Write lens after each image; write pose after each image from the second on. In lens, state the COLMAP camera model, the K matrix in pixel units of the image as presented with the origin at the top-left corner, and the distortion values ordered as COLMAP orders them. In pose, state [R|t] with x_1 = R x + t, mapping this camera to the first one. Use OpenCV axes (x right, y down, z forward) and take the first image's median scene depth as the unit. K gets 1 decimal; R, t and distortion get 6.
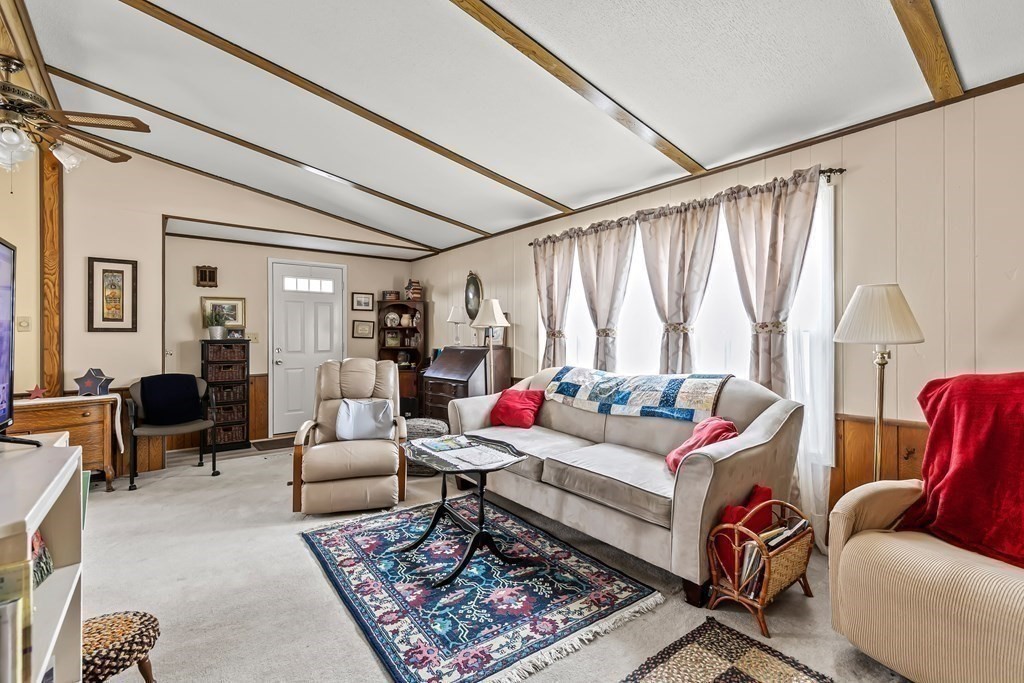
lens RADIAL K [[463.3, 0, 521.1], [0, 463.3, 337.6], [0, 0, 1]] dist [0.000396, -0.000101]
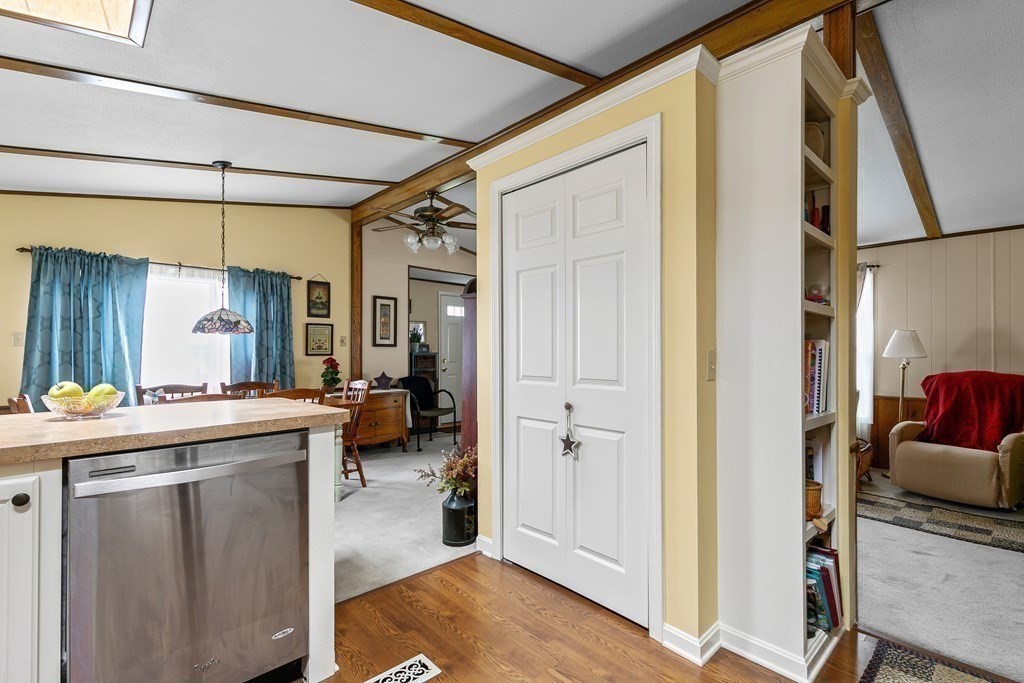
lens RADIAL K [[470.3, 0, 515.7], [0, 470.3, 348.4], [0, 0, 1]] dist [-0.000543, -0.000210]
pose [[0.997497, 0.009324, 0.070094, -0.885323], [-0.008821, 0.999933, -0.007482, 0.001308], [-0.070159, 0.006845, 0.997512, -0.778903]]
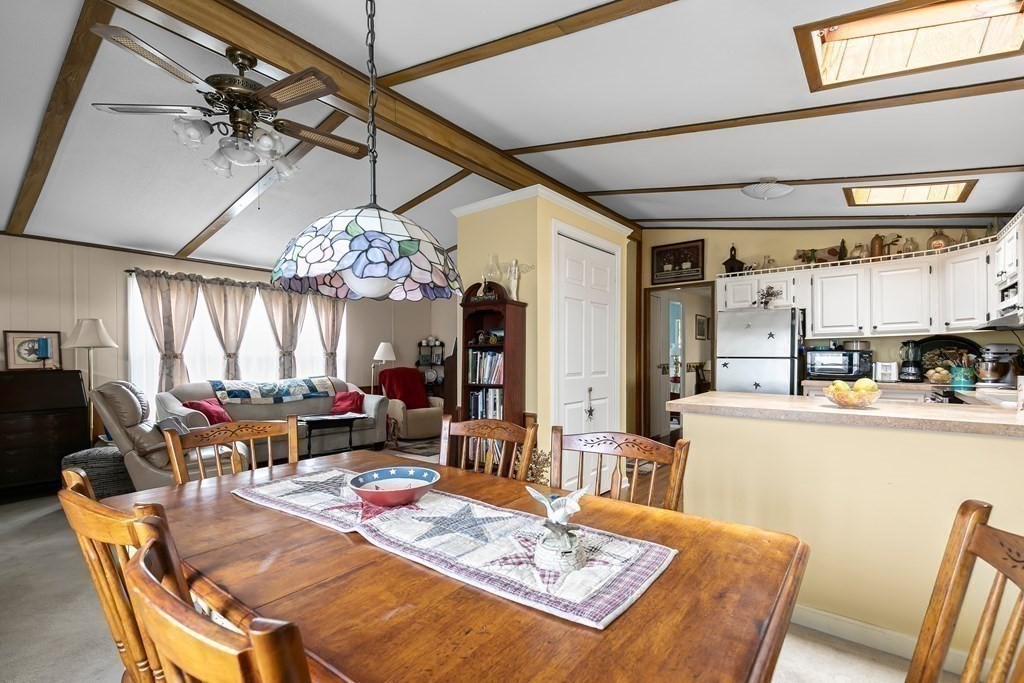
lens RADIAL K [[470.3, 0, 515.7], [0, 470.3, 348.4], [0, 0, 1]] dist [-0.000543, -0.000210]
pose [[-0.237819, 0.024960, 0.970989, -2.089829], [0.005609, 0.999688, -0.024324, 0.010874], [-0.971293, -0.000339, -0.237885, 0.676997]]
